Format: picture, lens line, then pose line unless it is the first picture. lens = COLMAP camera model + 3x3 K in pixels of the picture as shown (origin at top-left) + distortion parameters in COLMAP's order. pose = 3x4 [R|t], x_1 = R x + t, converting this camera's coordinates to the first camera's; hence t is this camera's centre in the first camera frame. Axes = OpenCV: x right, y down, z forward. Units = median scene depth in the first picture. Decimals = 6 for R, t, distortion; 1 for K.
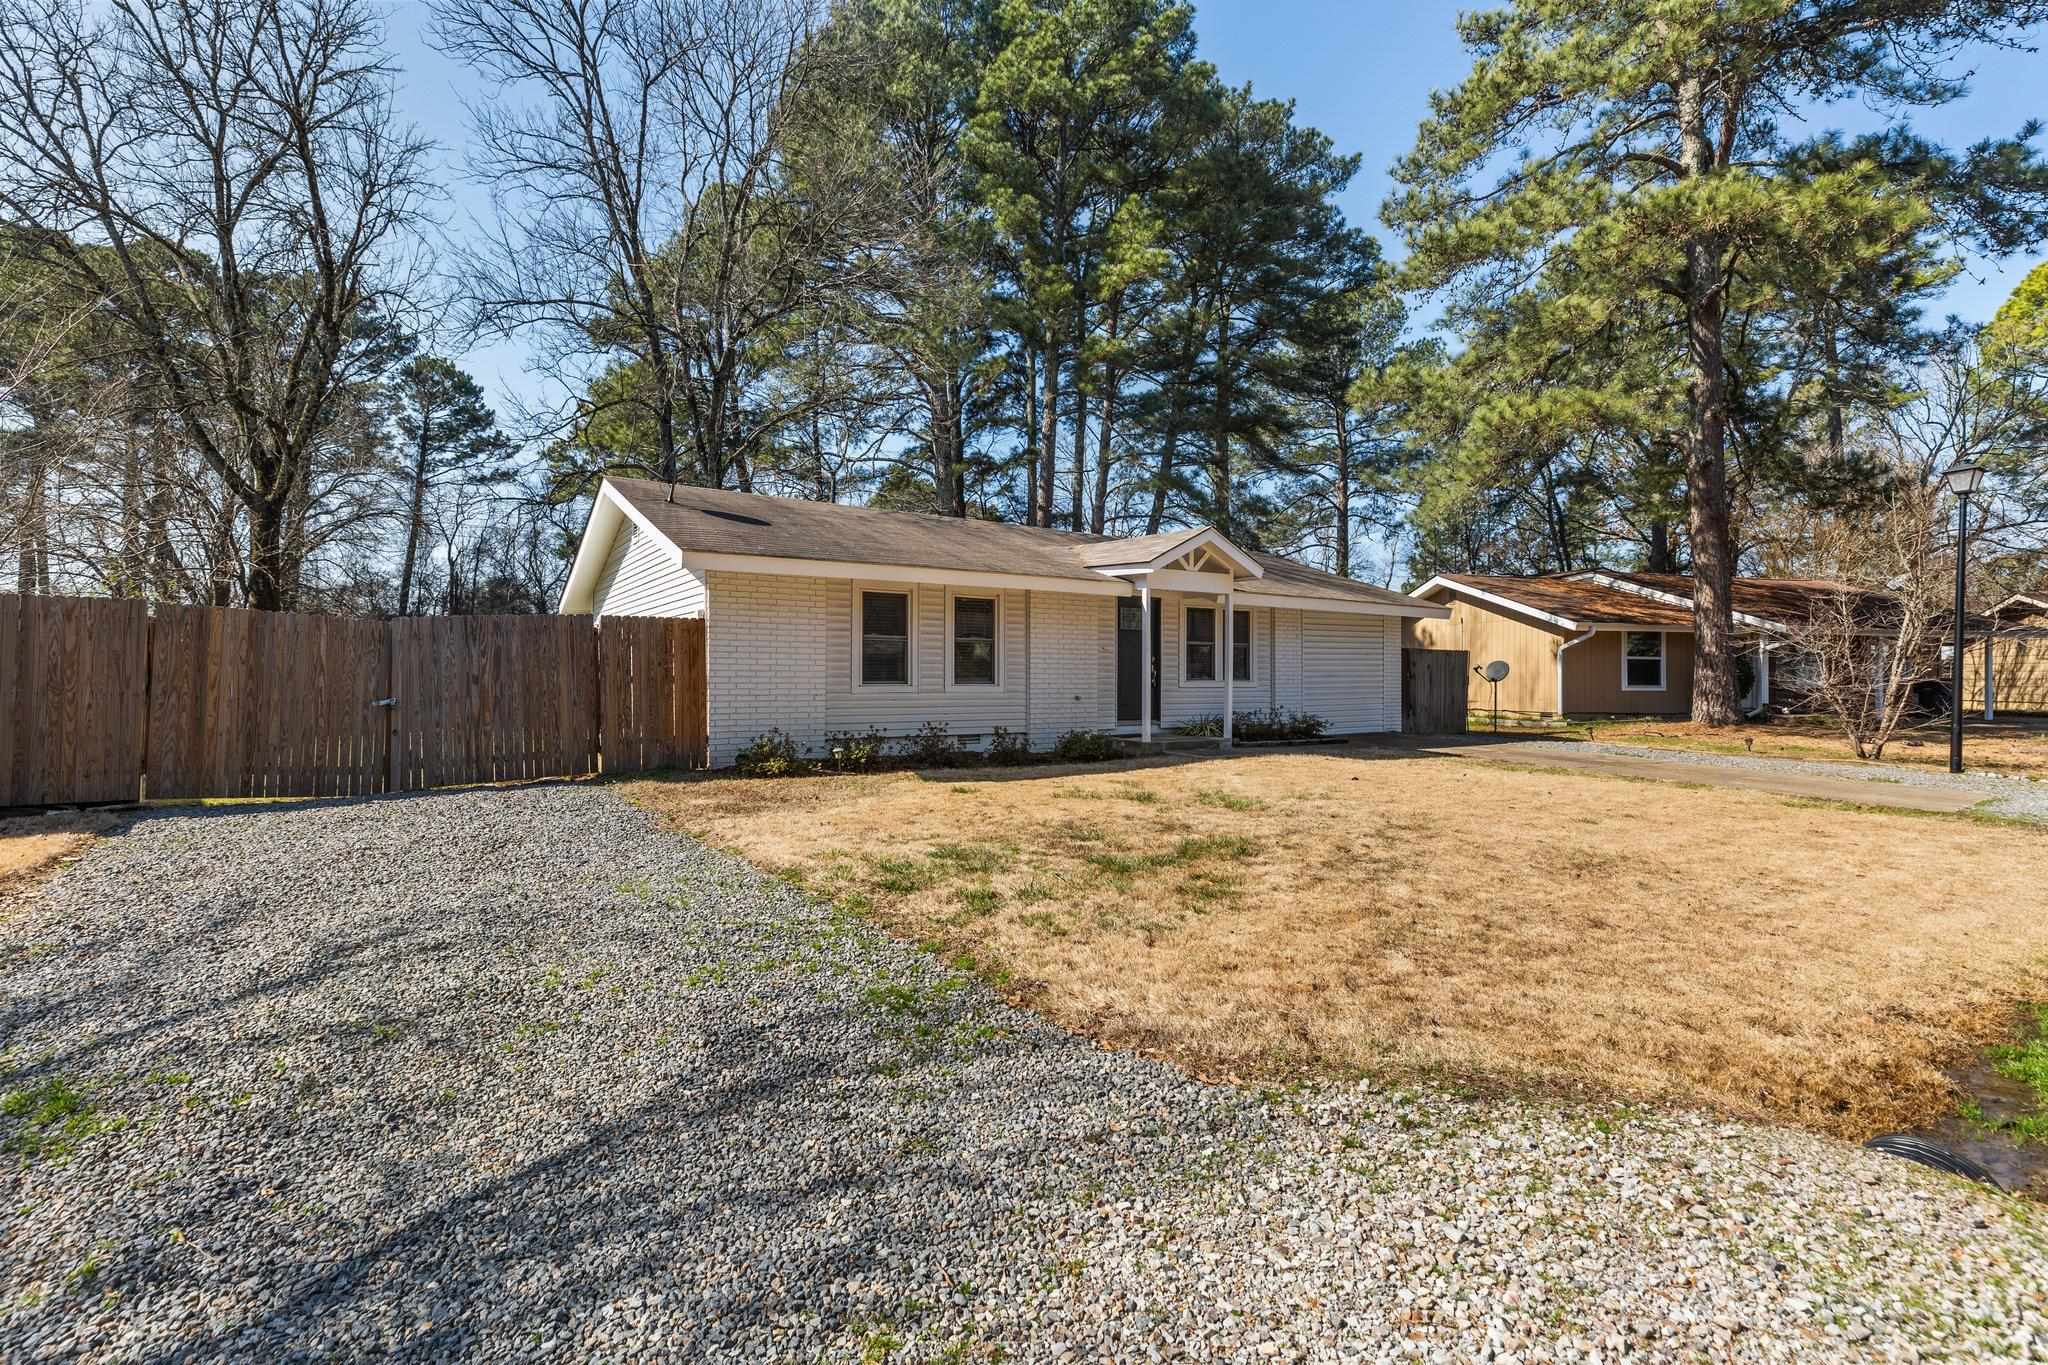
lens RADIAL K [[965.6, 0, 1024.0], [0, 965.6, 682.5], [0, 0, 1]] dist [0.000752, 0.000238]
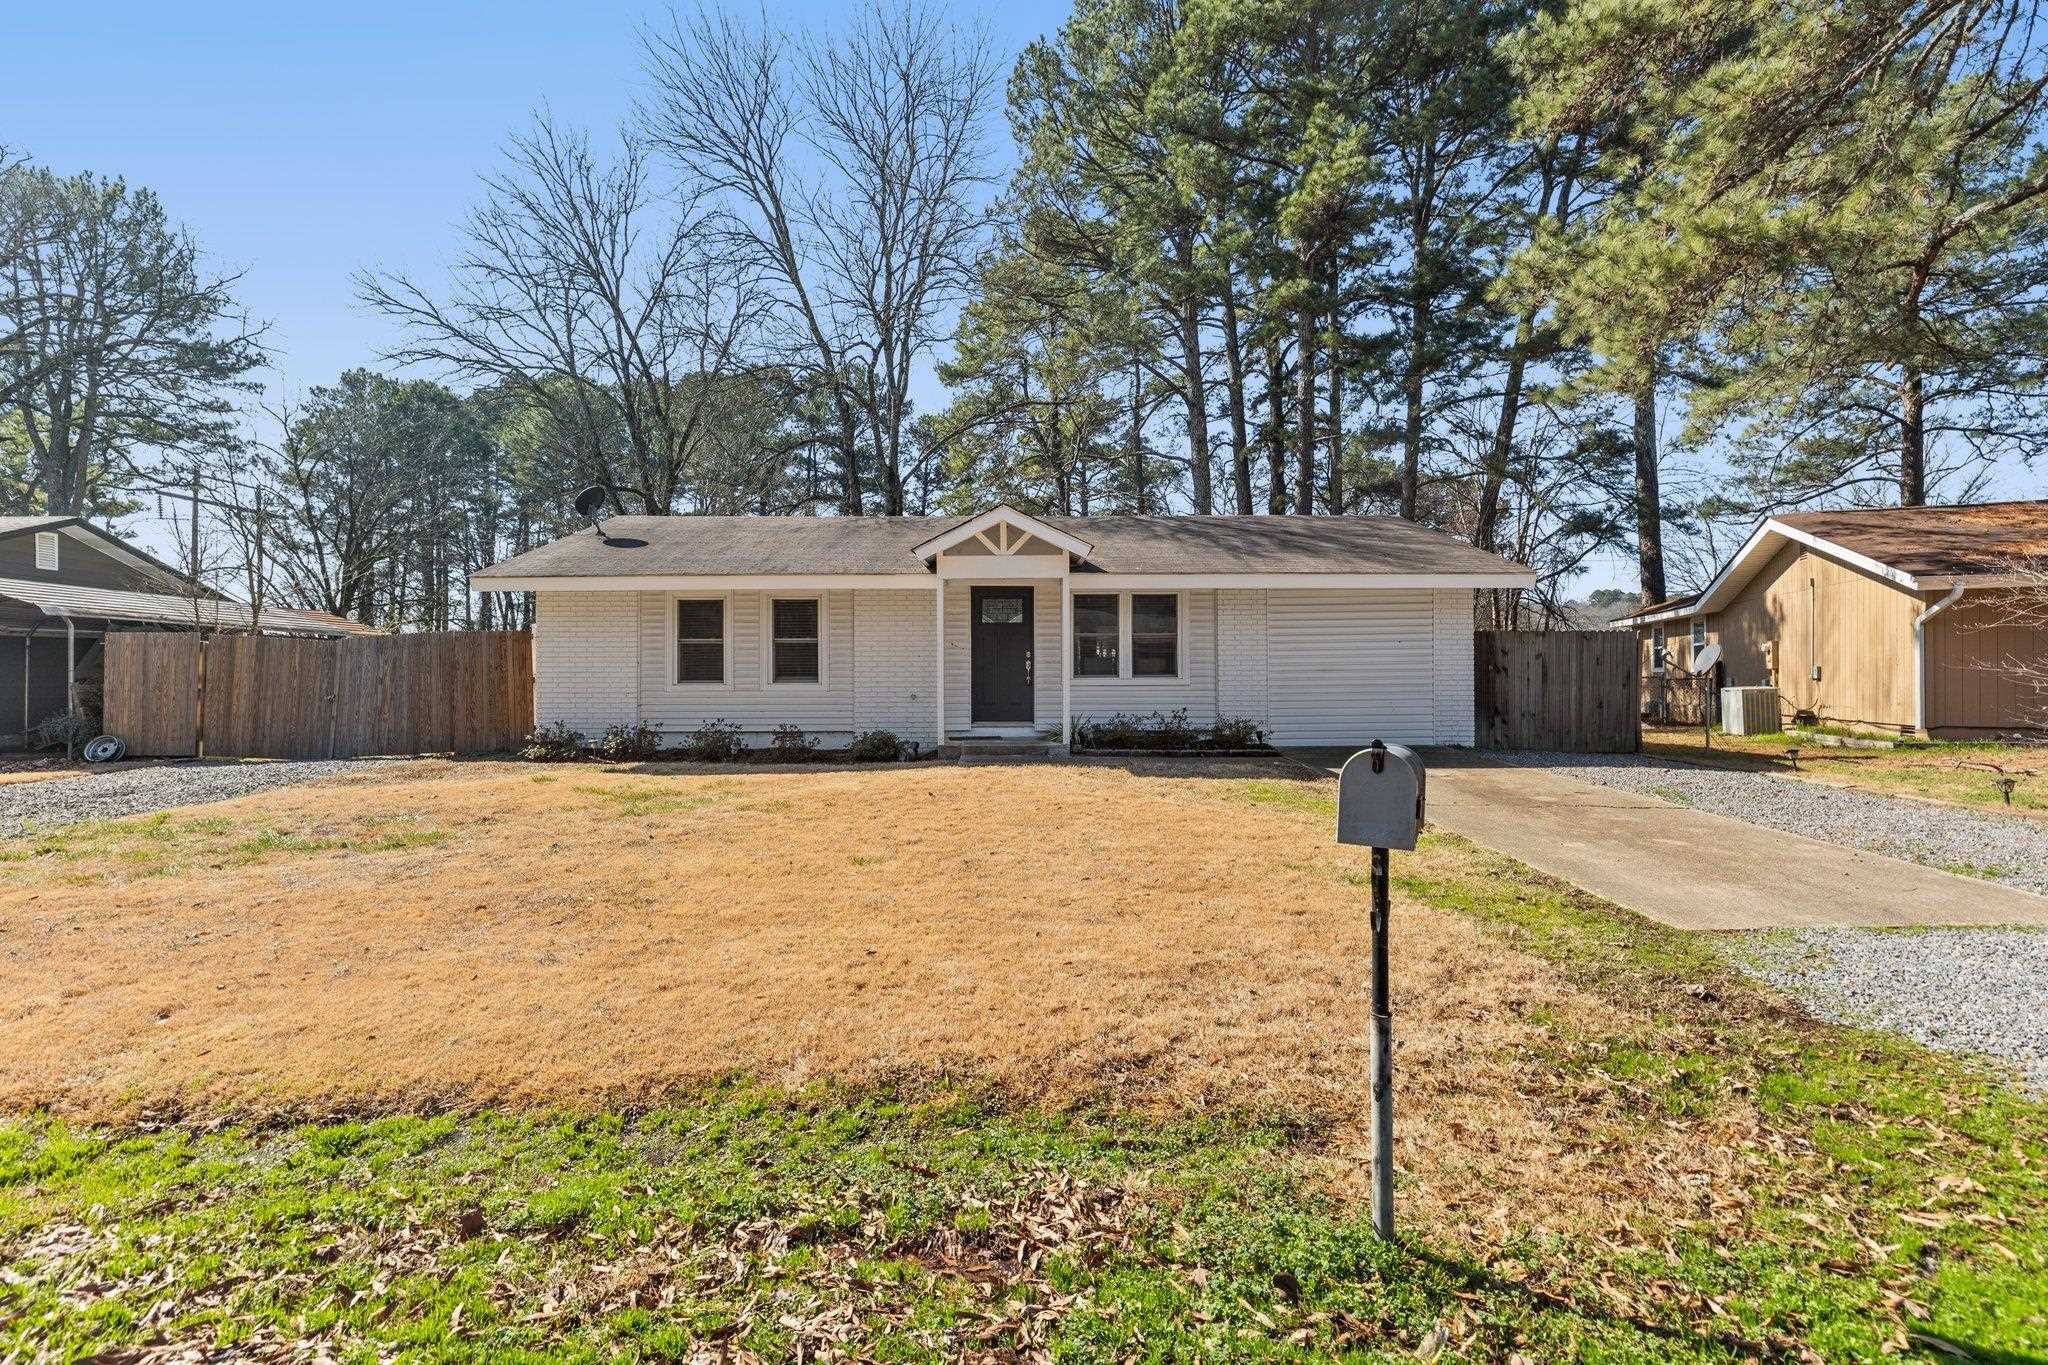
lens RADIAL K [[965.6, 0, 1024.0], [0, 965.6, 682.5], [0, 0, 1]] dist [0.000752, 0.000238]
pose [[0.822919, -0.001999, -0.568155, 0.664049], [0.004678, 0.999984, 0.003257, -0.000824], [0.568139, -0.005338, 0.822915, 0.260345]]
